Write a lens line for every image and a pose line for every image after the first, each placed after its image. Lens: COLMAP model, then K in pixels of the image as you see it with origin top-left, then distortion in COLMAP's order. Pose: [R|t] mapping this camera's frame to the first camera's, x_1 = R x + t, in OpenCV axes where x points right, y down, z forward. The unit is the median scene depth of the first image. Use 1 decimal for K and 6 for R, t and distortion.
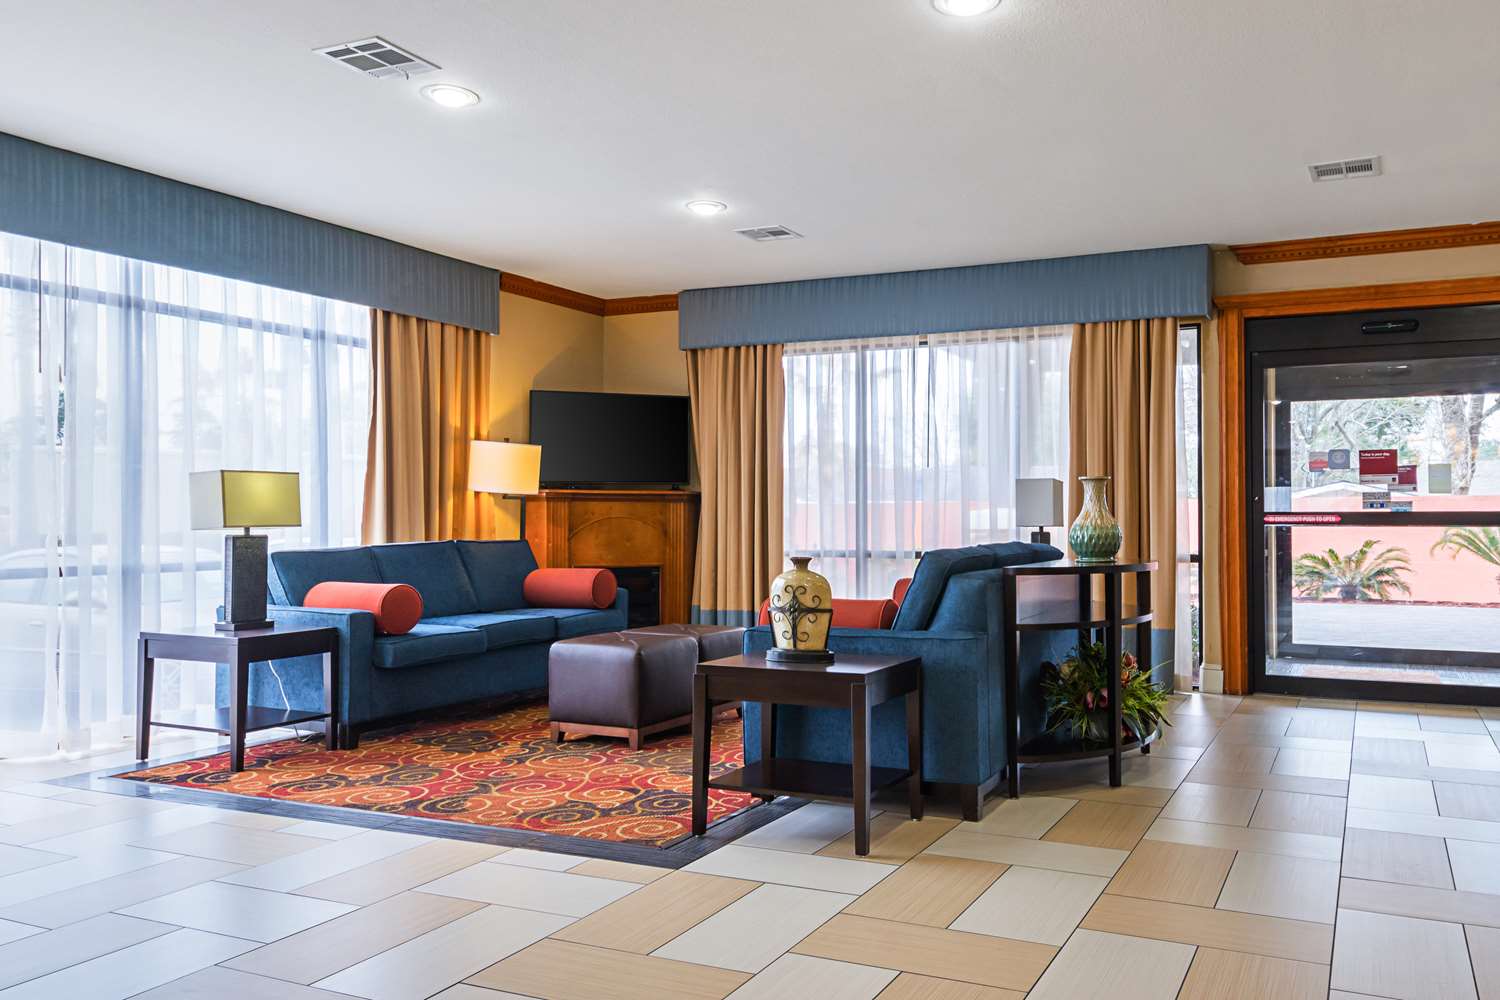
lens RADIAL K [[940.5, 0, 750.0], [0, 940.5, 500.0], [0, 0, 1]] dist [0.041470, 0.000919]
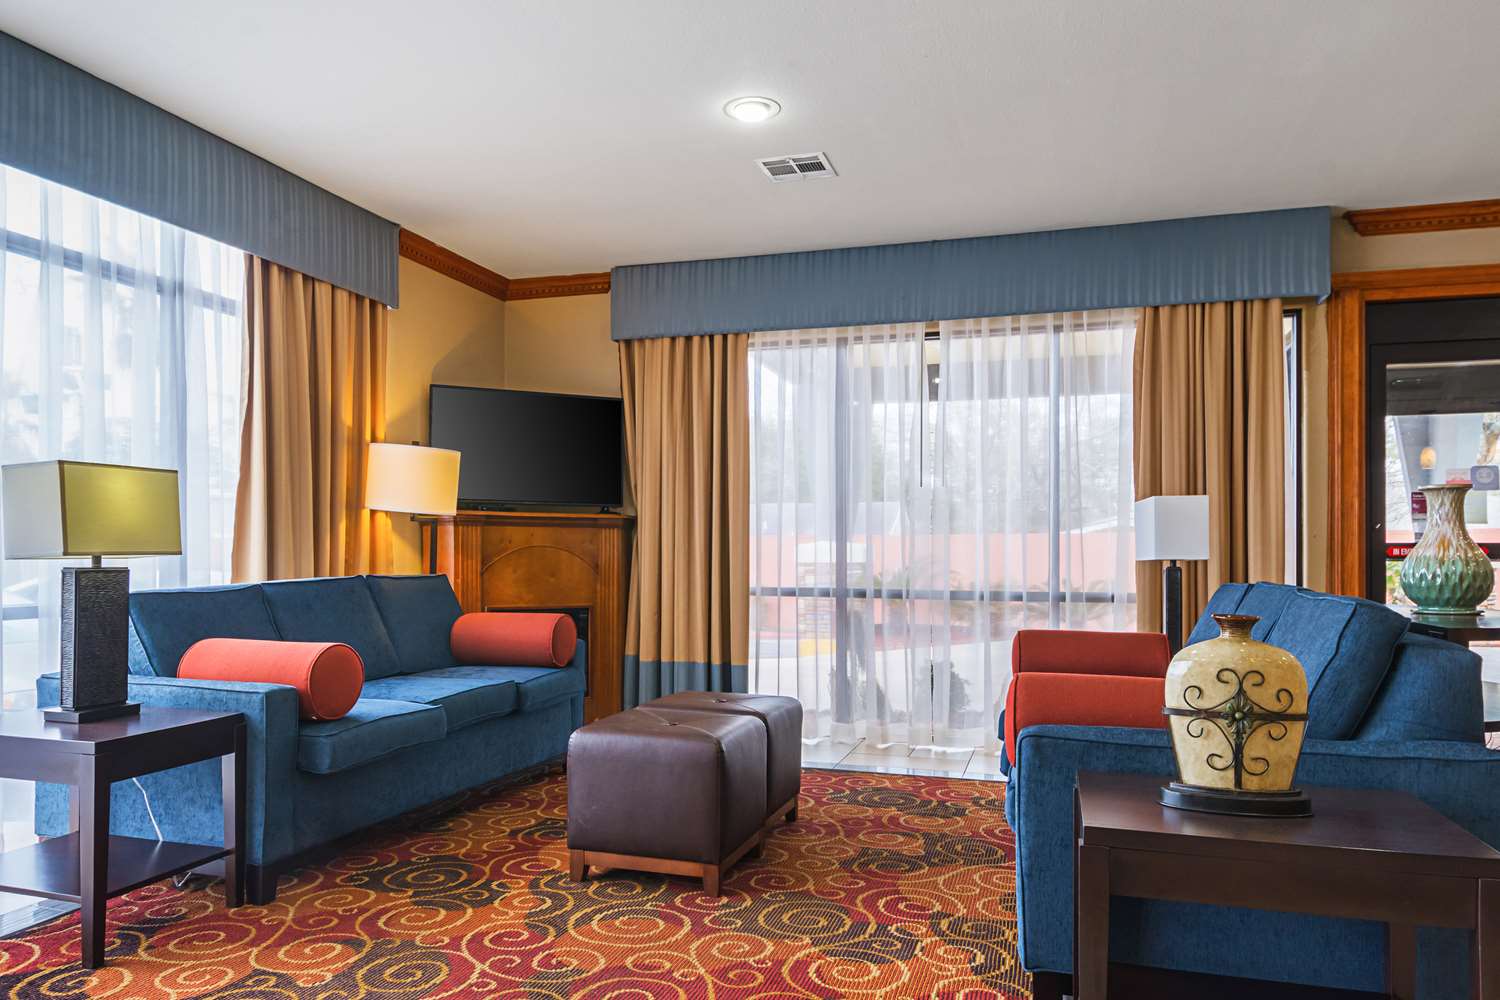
lens RADIAL K [[1086.8, 0, 748.9], [0, 1086.8, 541.5], [0, 0, 1]] dist [0.039590, -0.005091]
pose [[0.996244, 0.005696, 0.086404, -0.087134], [-0.006727, 0.999910, 0.011645, 0.004408], [-0.086330, -0.012183, 0.996192, 0.128581]]
